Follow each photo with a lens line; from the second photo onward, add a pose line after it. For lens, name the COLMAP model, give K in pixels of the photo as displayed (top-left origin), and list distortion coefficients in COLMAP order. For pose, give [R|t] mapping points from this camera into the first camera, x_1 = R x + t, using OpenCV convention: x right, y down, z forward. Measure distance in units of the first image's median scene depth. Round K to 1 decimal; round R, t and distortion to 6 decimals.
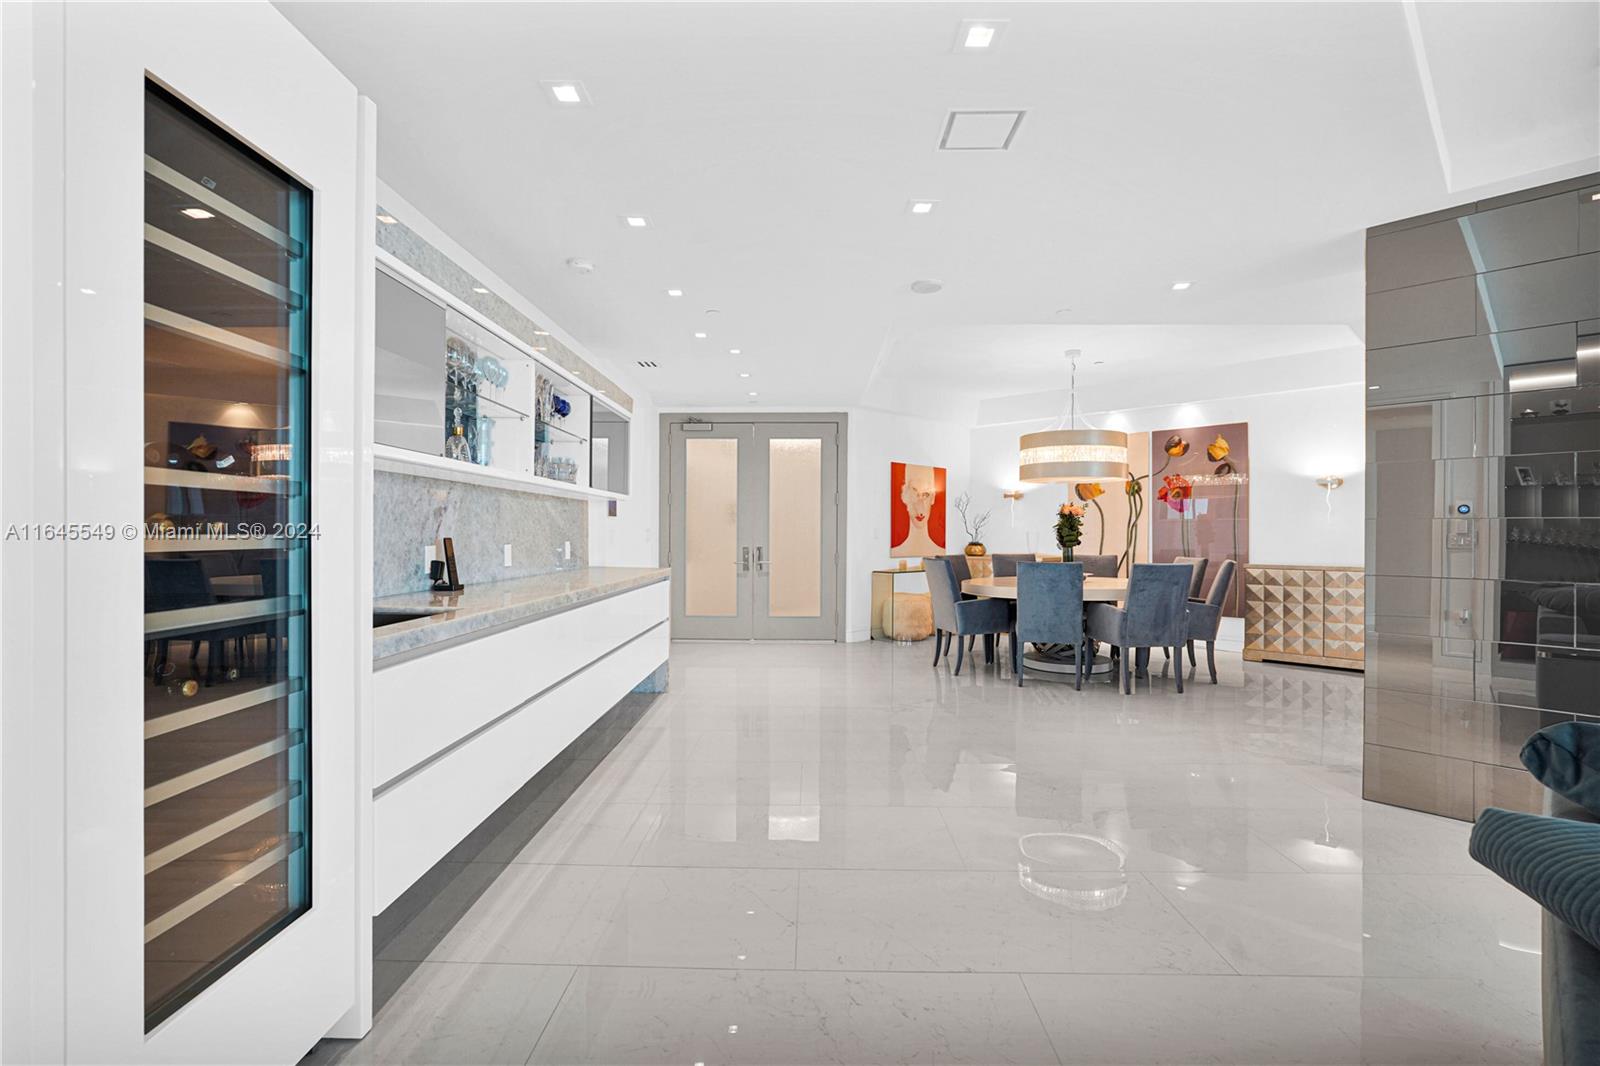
lens RADIAL K [[719.1, 0, 797.5], [0, 719.1, 534.3], [0, 0, 1]] dist [-0.016320, 0.008210]
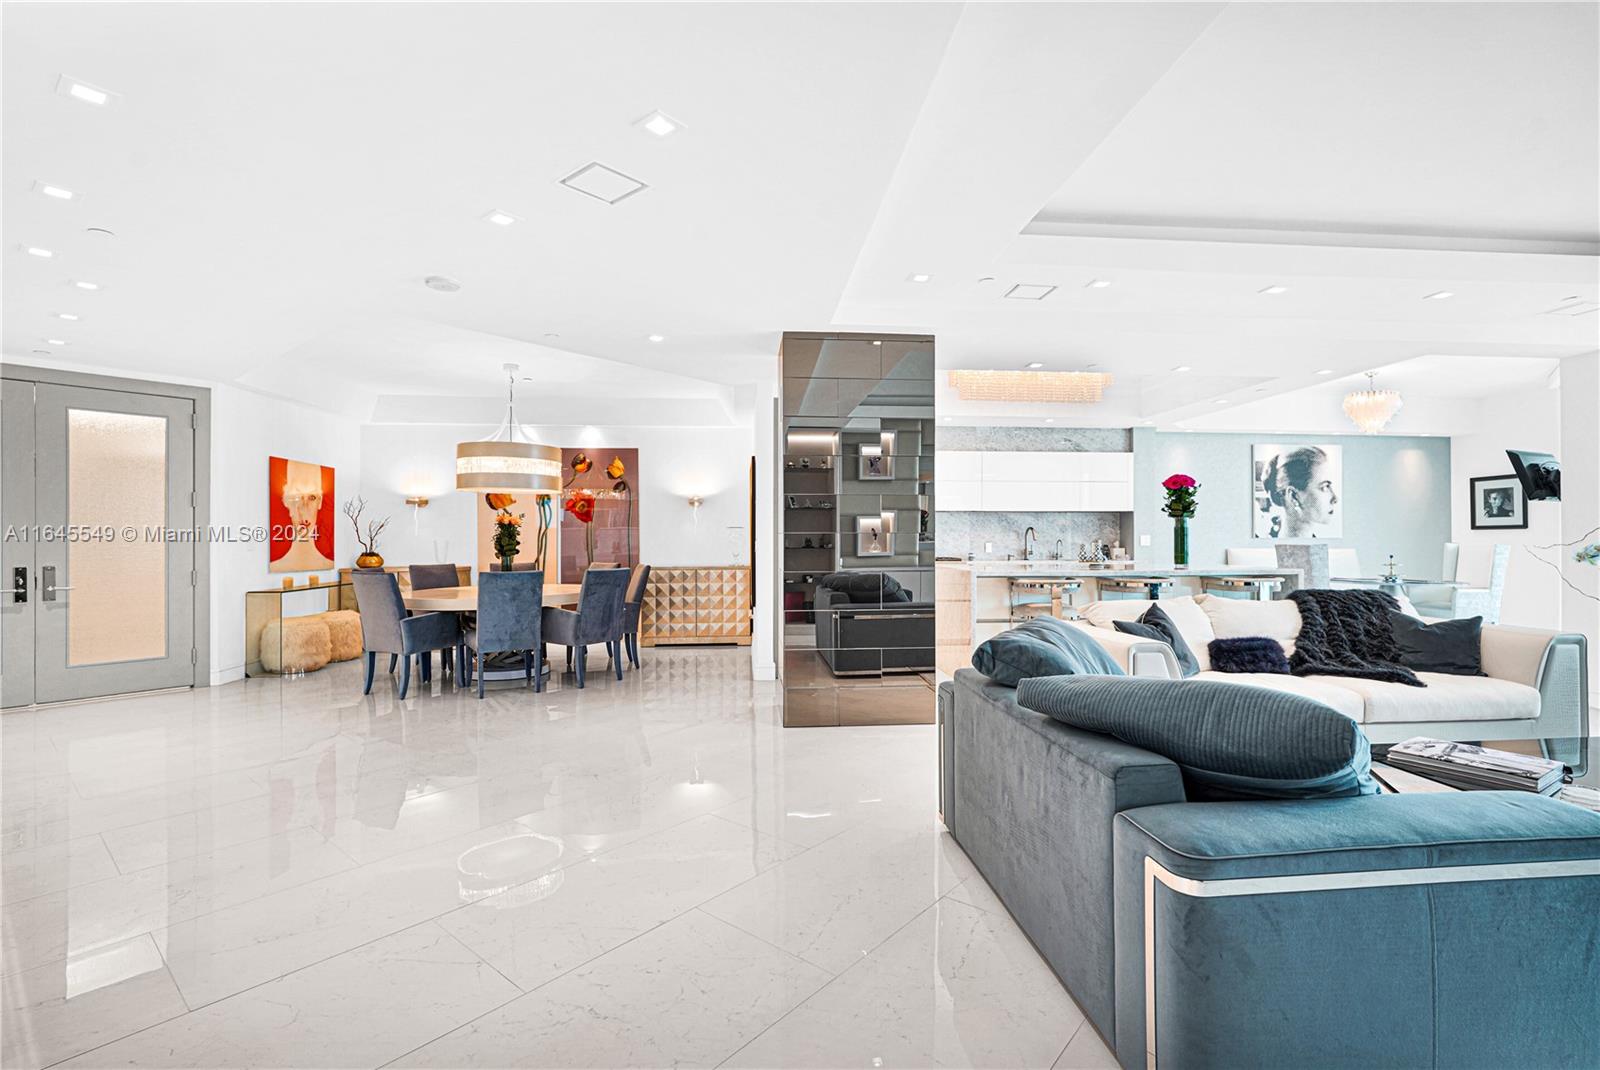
lens RADIAL K [[731.9, 0, 798.0], [0, 731.9, 536.3], [0, 0, 1]] dist [-0.016762, 0.008766]
pose [[0.634949, -0.003146, 0.772547, -0.137960], [0.006577, 0.999977, -0.001333, -0.005364], [-0.772526, 0.005928, 0.634956, 0.016549]]
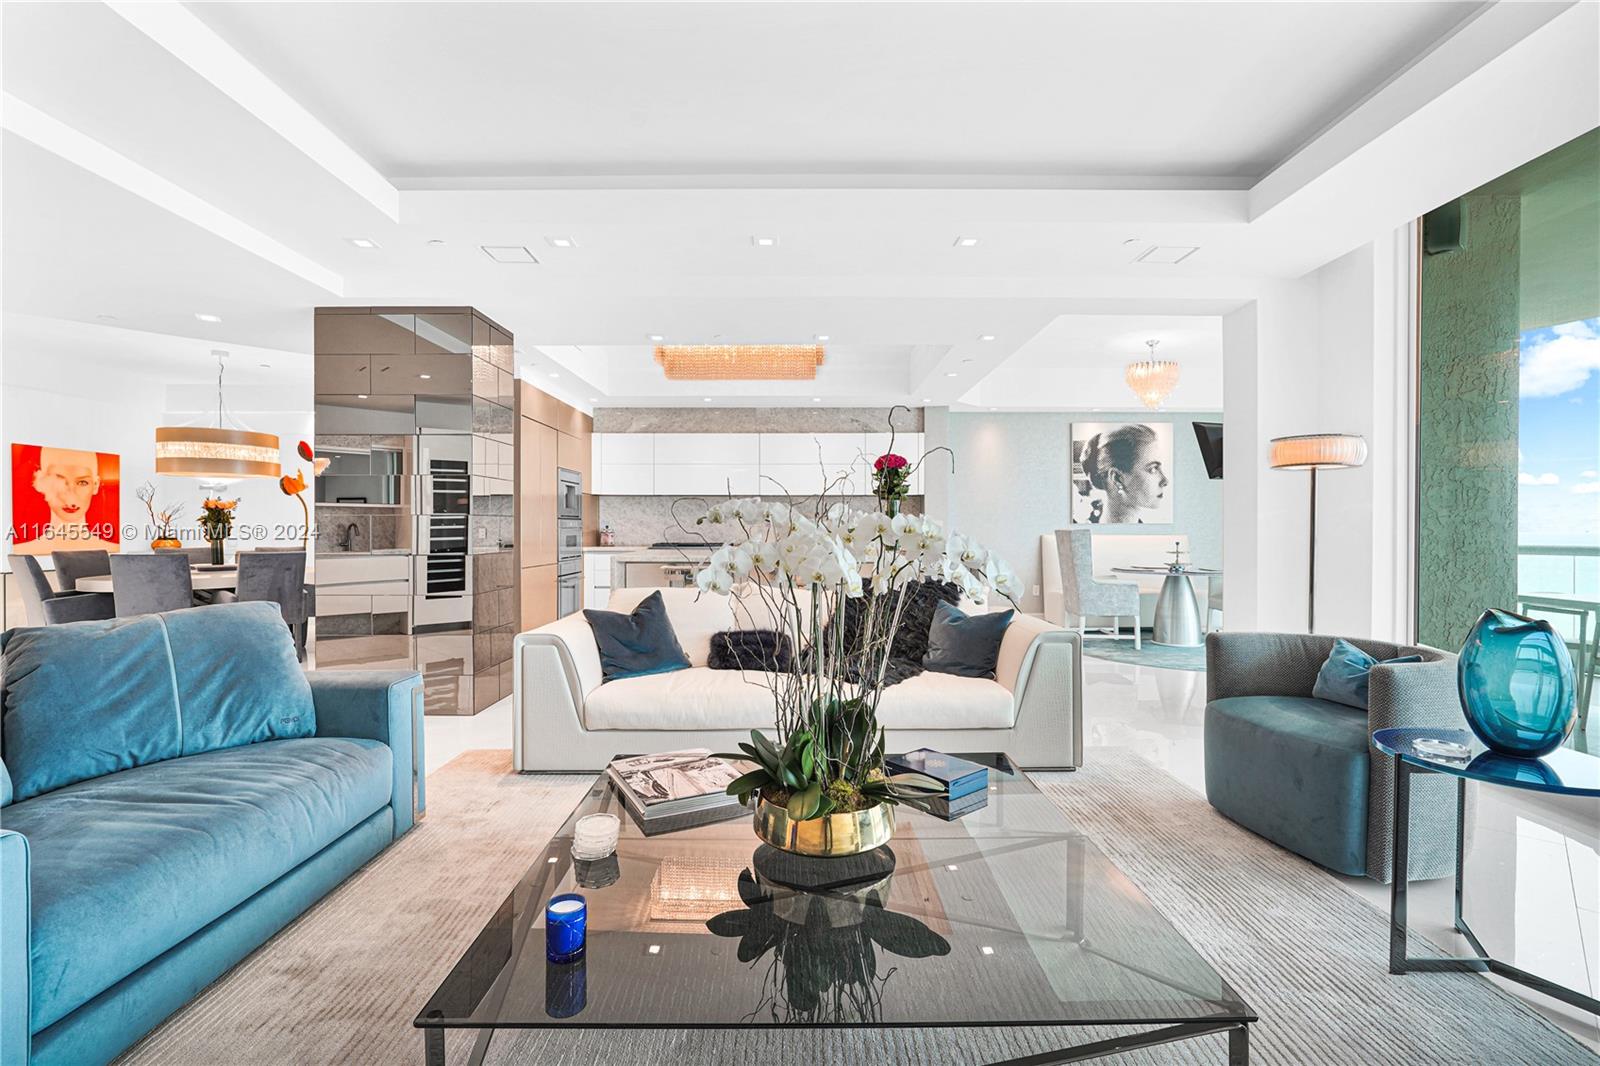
lens RADIAL K [[719.1, 0, 797.5], [0, 719.1, 534.3], [0, 0, 1]] dist [-0.016320, 0.008210]
pose [[0.698576, -0.012176, 0.715432, 0.190498], [0.005214, 0.999915, 0.011927, 0.001854], [-0.715517, -0.004601, 0.698580, -0.276424]]
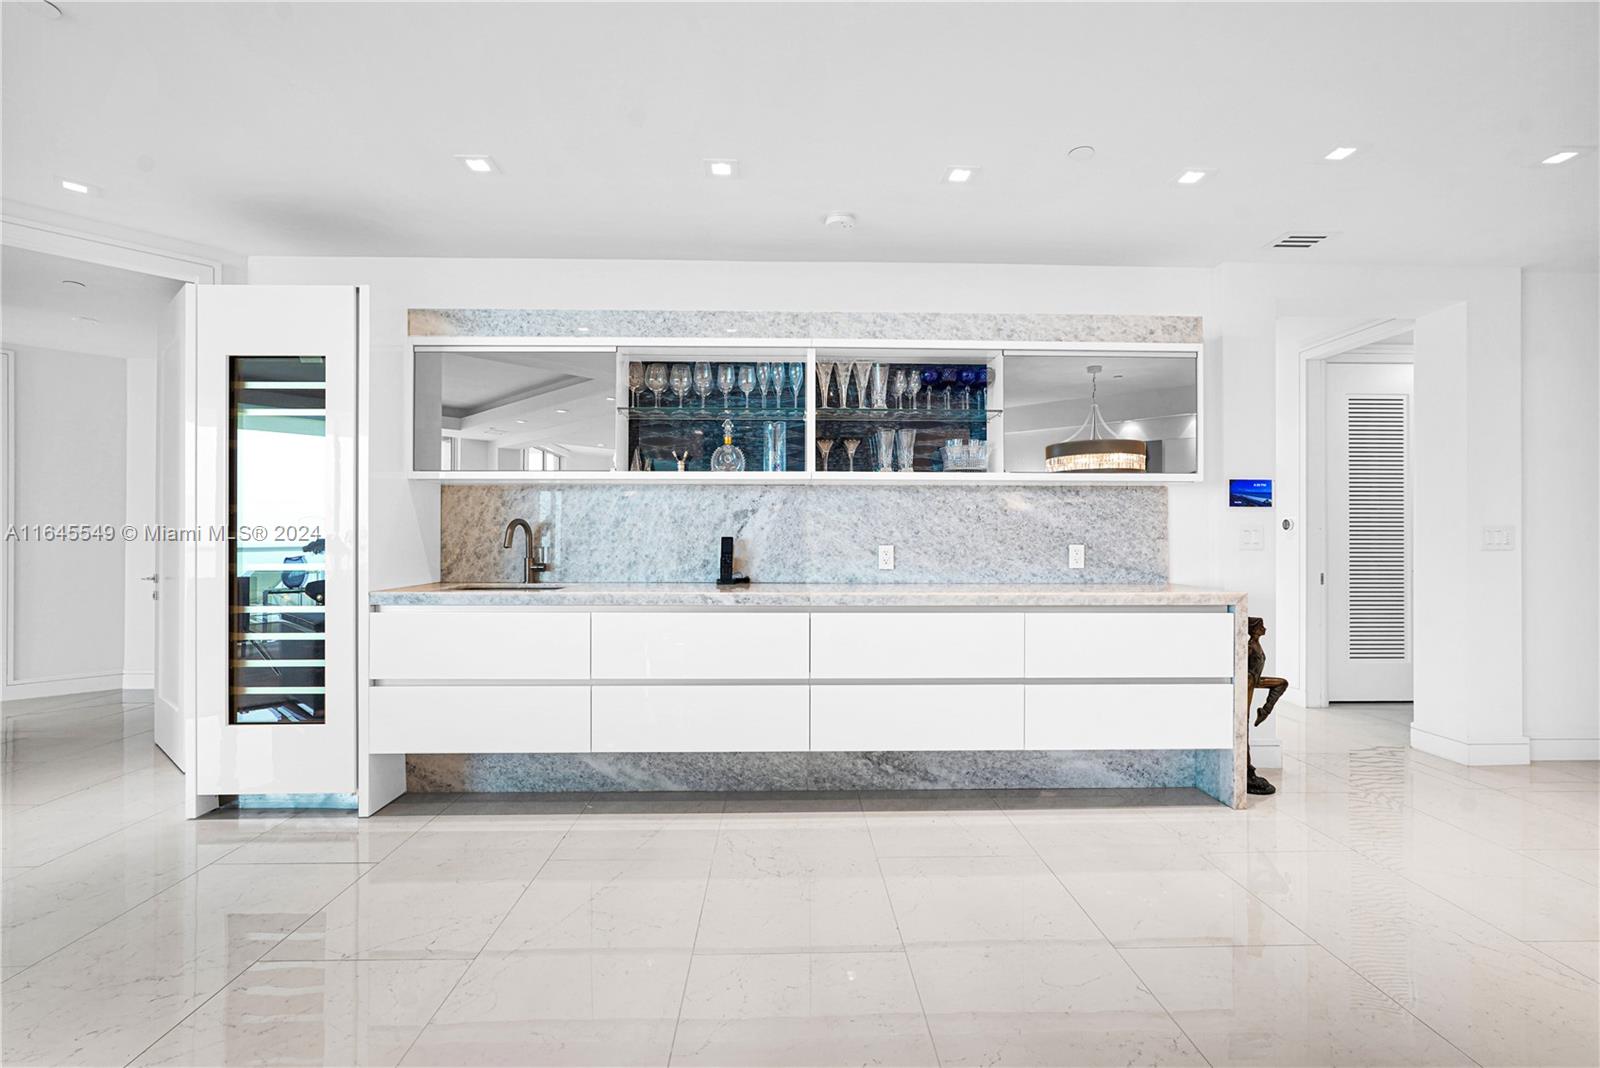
lens RADIAL K [[719.1, 0, 797.5], [0, 719.1, 535.3], [0, 0, 1]] dist [-0.016320, 0.008210]
pose [[0.023351, -0.020455, -0.999518, 0.261930], [-0.002563, 0.999786, -0.020521, 0.010370], [0.999724, 0.003041, 0.023293, 0.452625]]
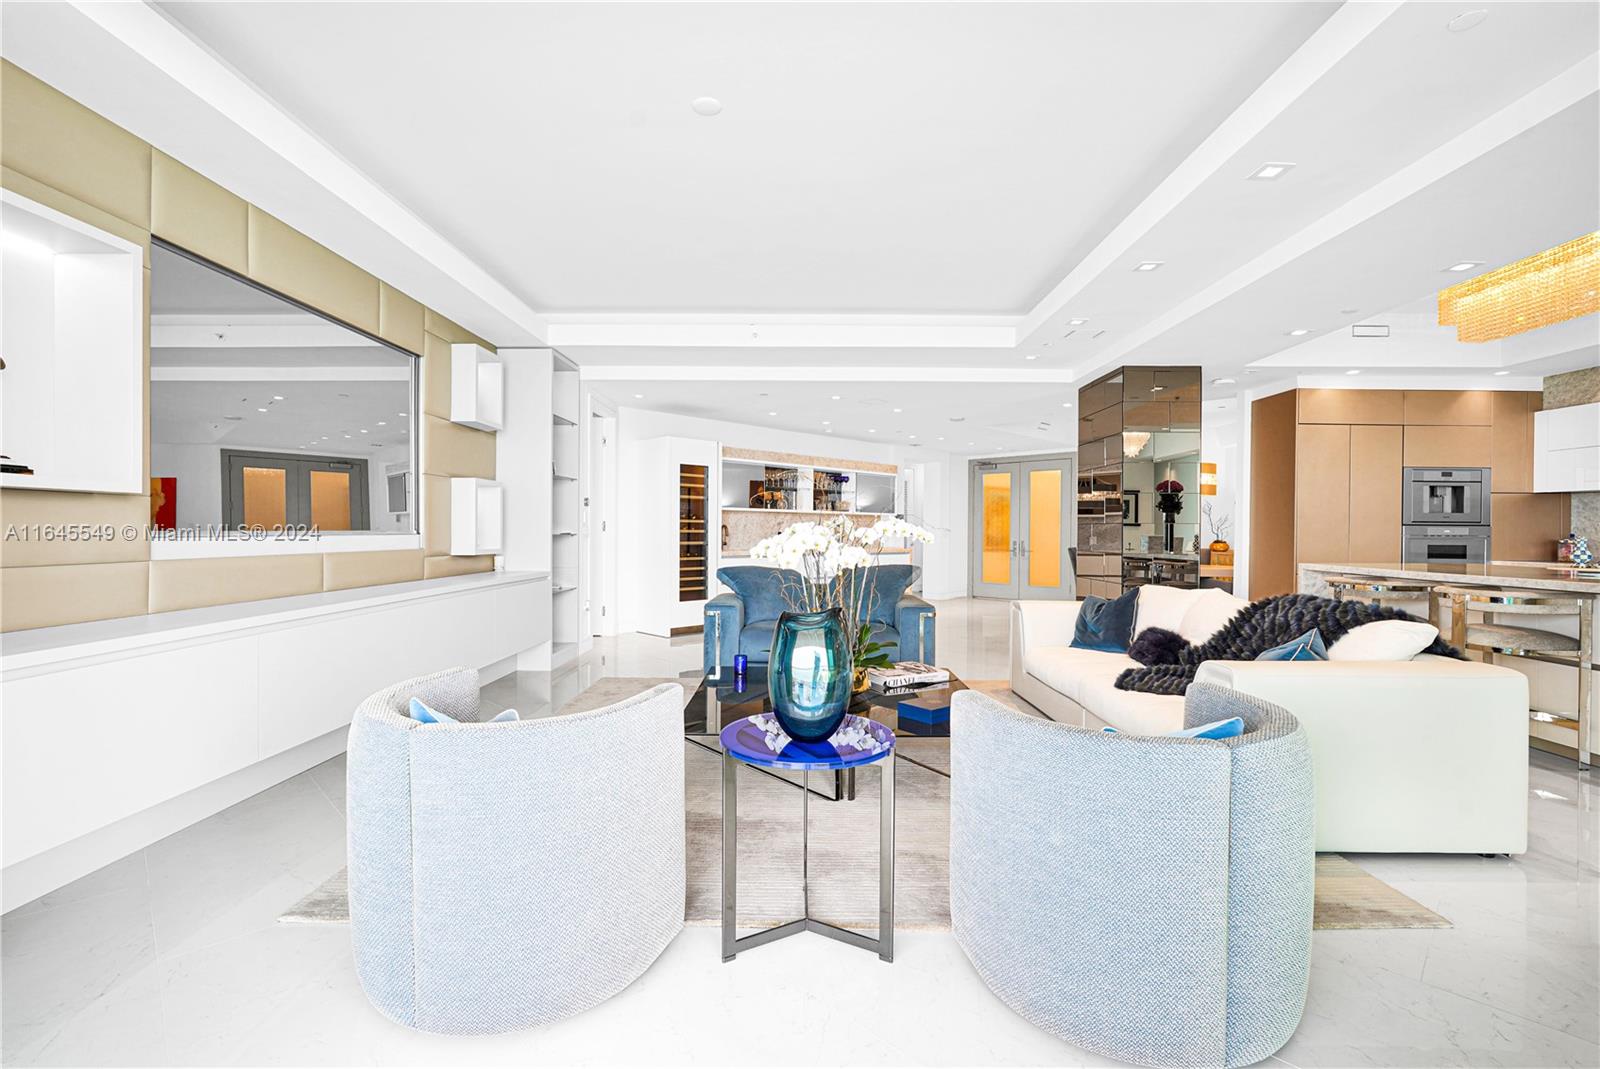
lens RADIAL K [[728.0, 0, 803.5], [0, 728.0, 529.6], [0, 0, 1]] dist [0.001309, 0.000587]
pose [[0.717804, -0.000207, -0.696246, 0.729265], [-0.005885, 0.999962, -0.006365, 0.005622], [0.696221, 0.008666, 0.717775, -0.483083]]
